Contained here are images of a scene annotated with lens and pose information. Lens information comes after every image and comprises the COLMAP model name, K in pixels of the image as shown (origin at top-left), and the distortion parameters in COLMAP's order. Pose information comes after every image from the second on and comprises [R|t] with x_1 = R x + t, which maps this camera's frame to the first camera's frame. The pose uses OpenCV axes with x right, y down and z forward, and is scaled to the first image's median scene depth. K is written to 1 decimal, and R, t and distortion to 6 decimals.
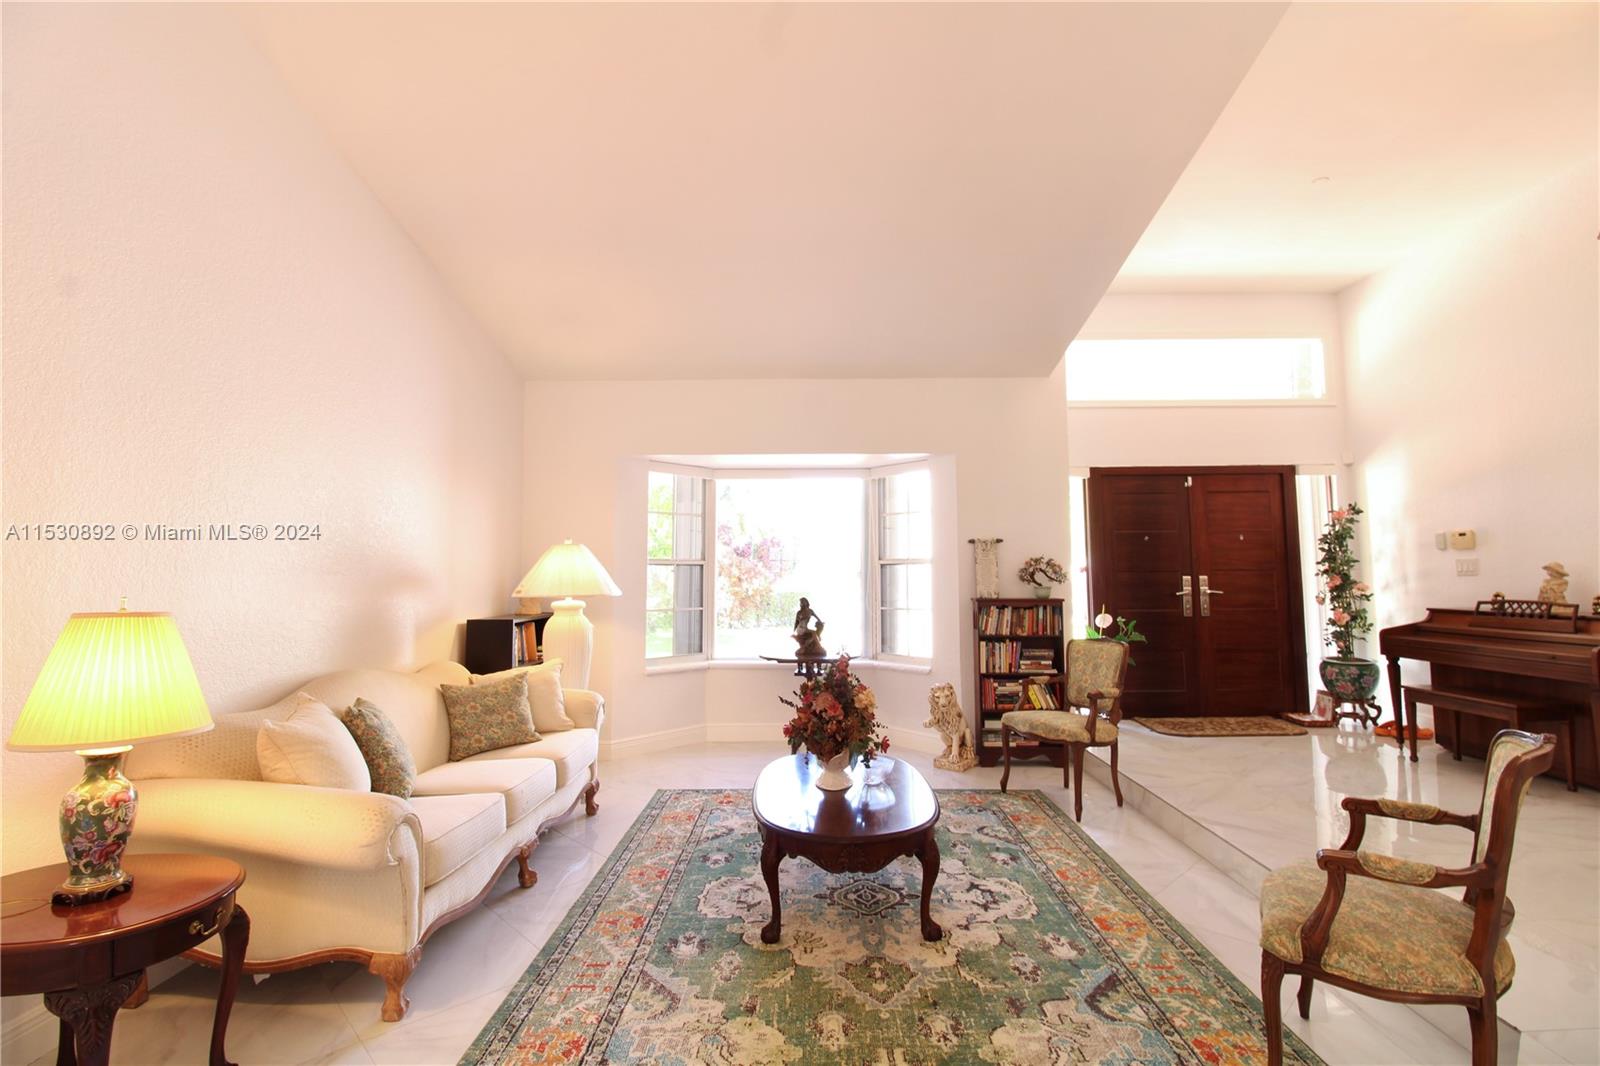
lens RADIAL K [[740.6, 0, 801.8], [0, 740.6, 511.0], [0, 0, 1]] dist [-0.003700, -0.010176]
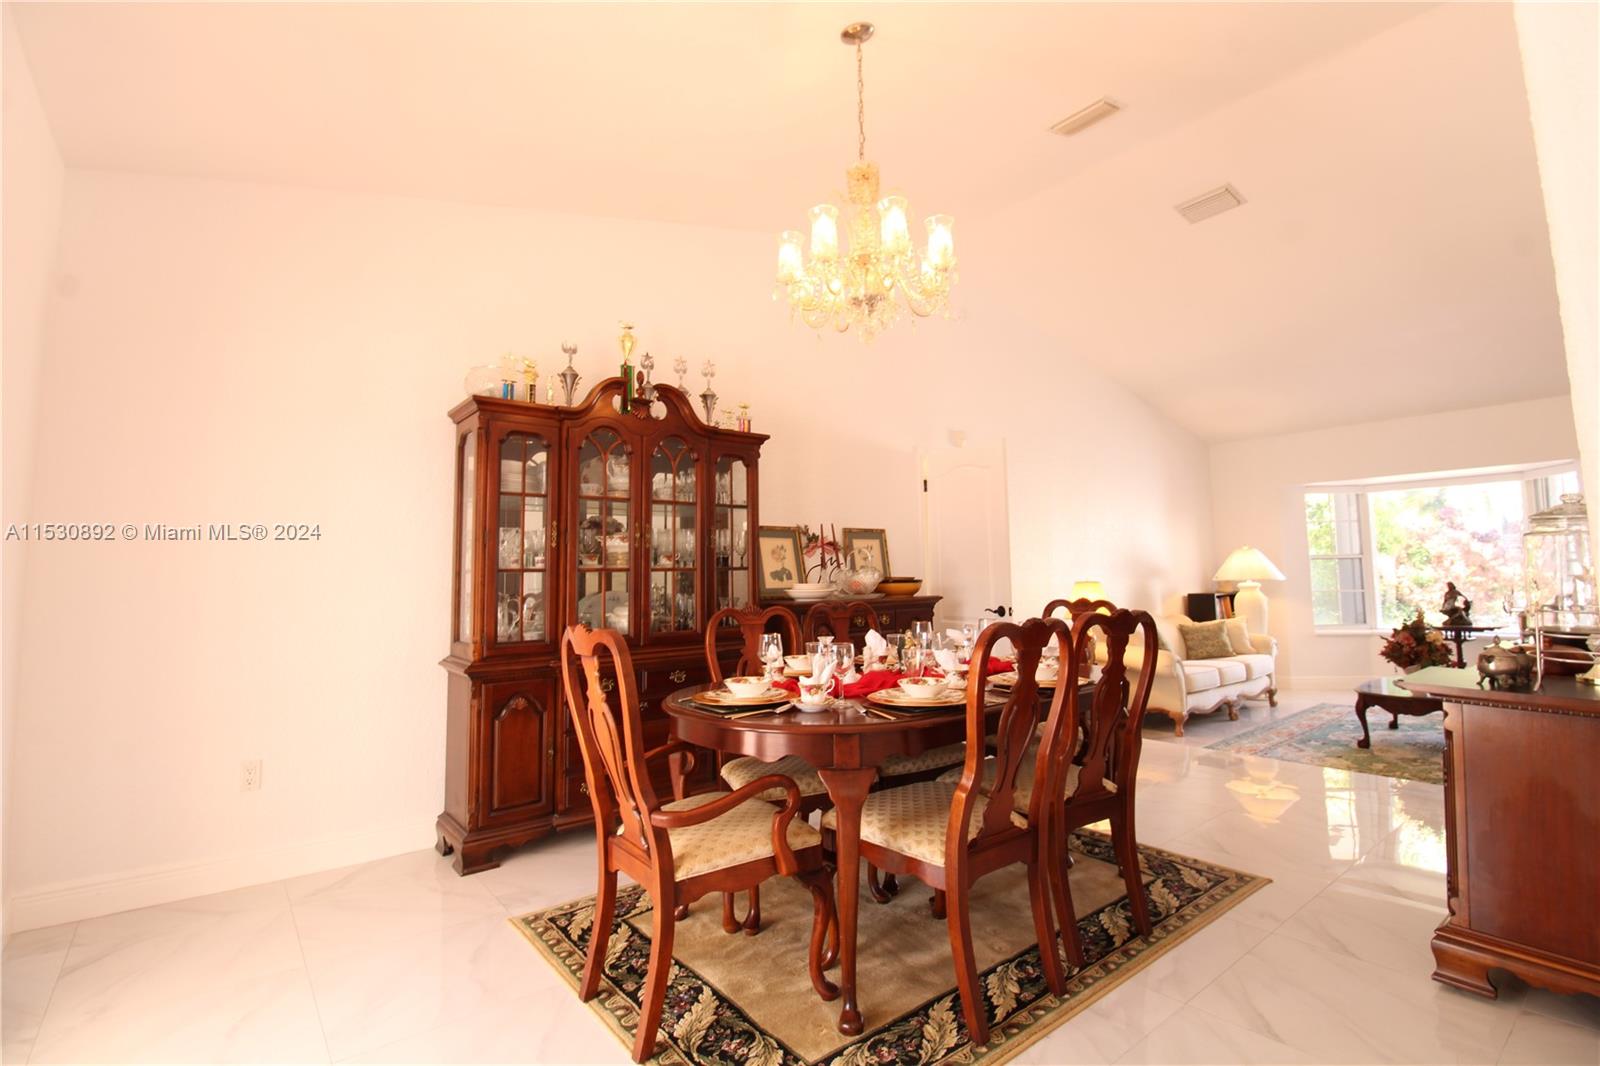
lens RADIAL K [[740.6, 0, 806.4], [0, 740.6, 515.1], [0, 0, 1]] dist [-0.003700, -0.010176]
pose [[0.643741, -0.069513, -0.762080, 0.364501], [0.080225, 0.996508, -0.023129, -0.082214], [0.761026, -0.046249, 0.647070, -0.938904]]
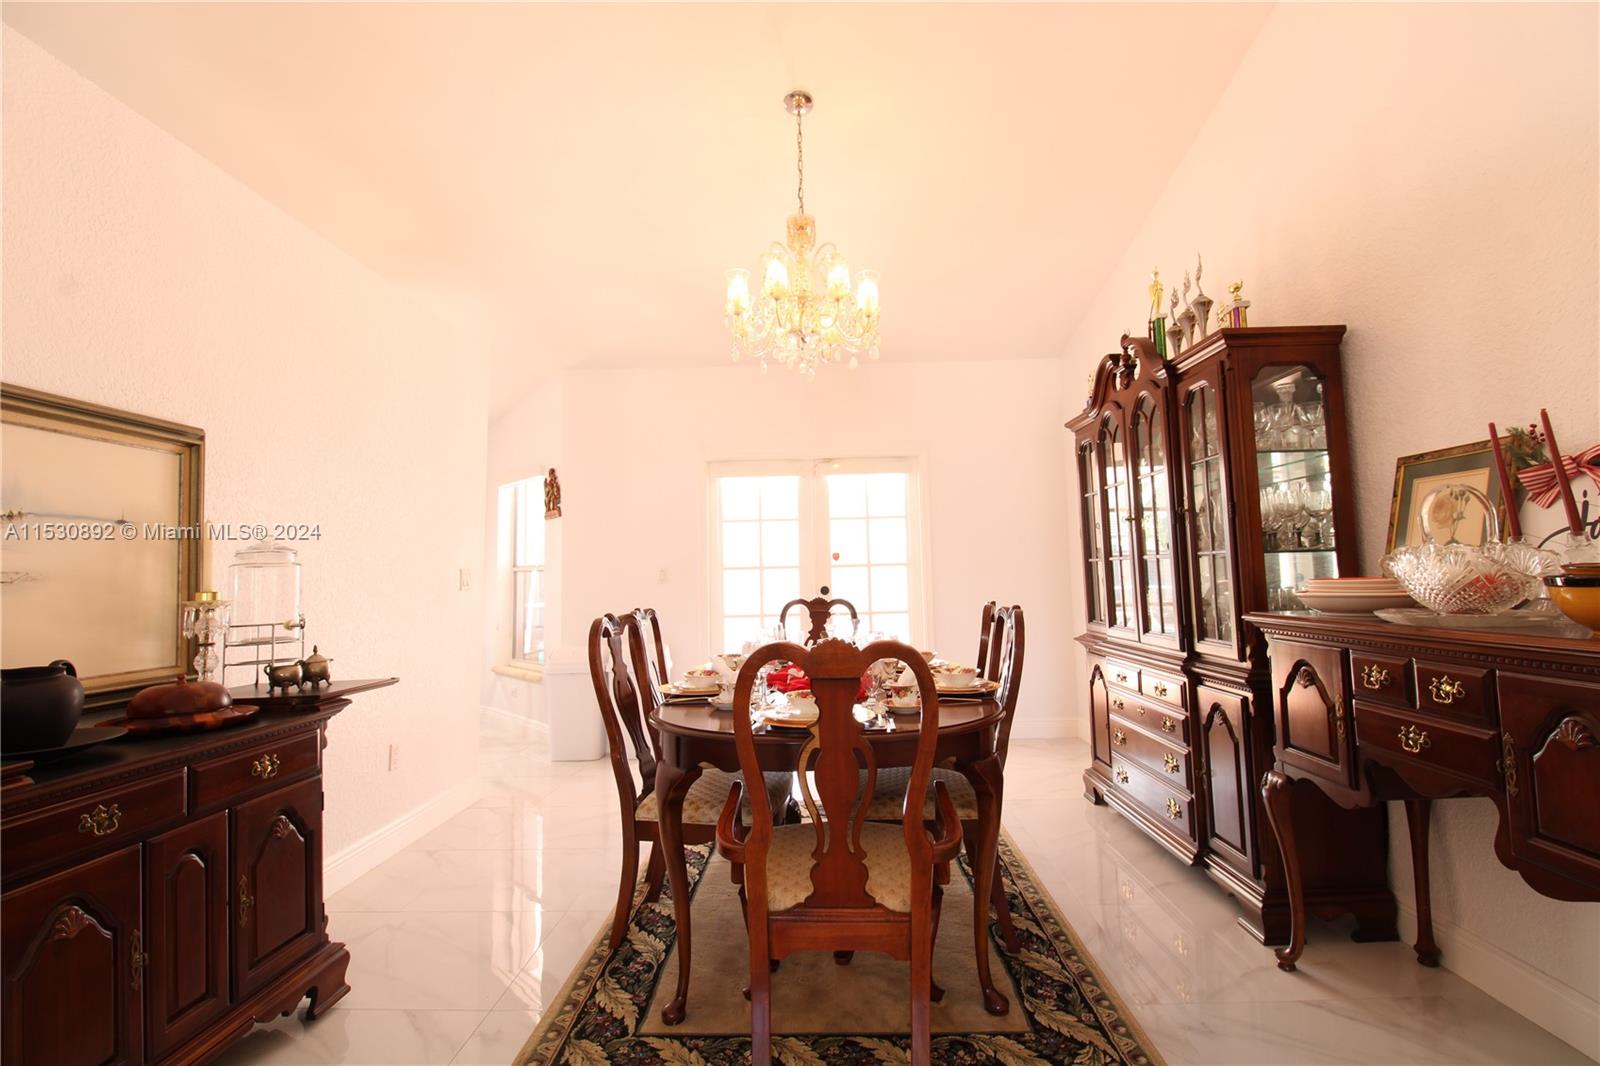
lens RADIAL K [[740.6, 0, 805.2], [0, 740.6, 525.2], [0, 0, 1]] dist [-0.003700, -0.010176]
pose [[-0.999654, 0.026281, 0.000552, -0.087828], [0.025856, 0.986853, -0.159540, 0.026763], [-0.004737, -0.159470, -0.987191, 0.248566]]
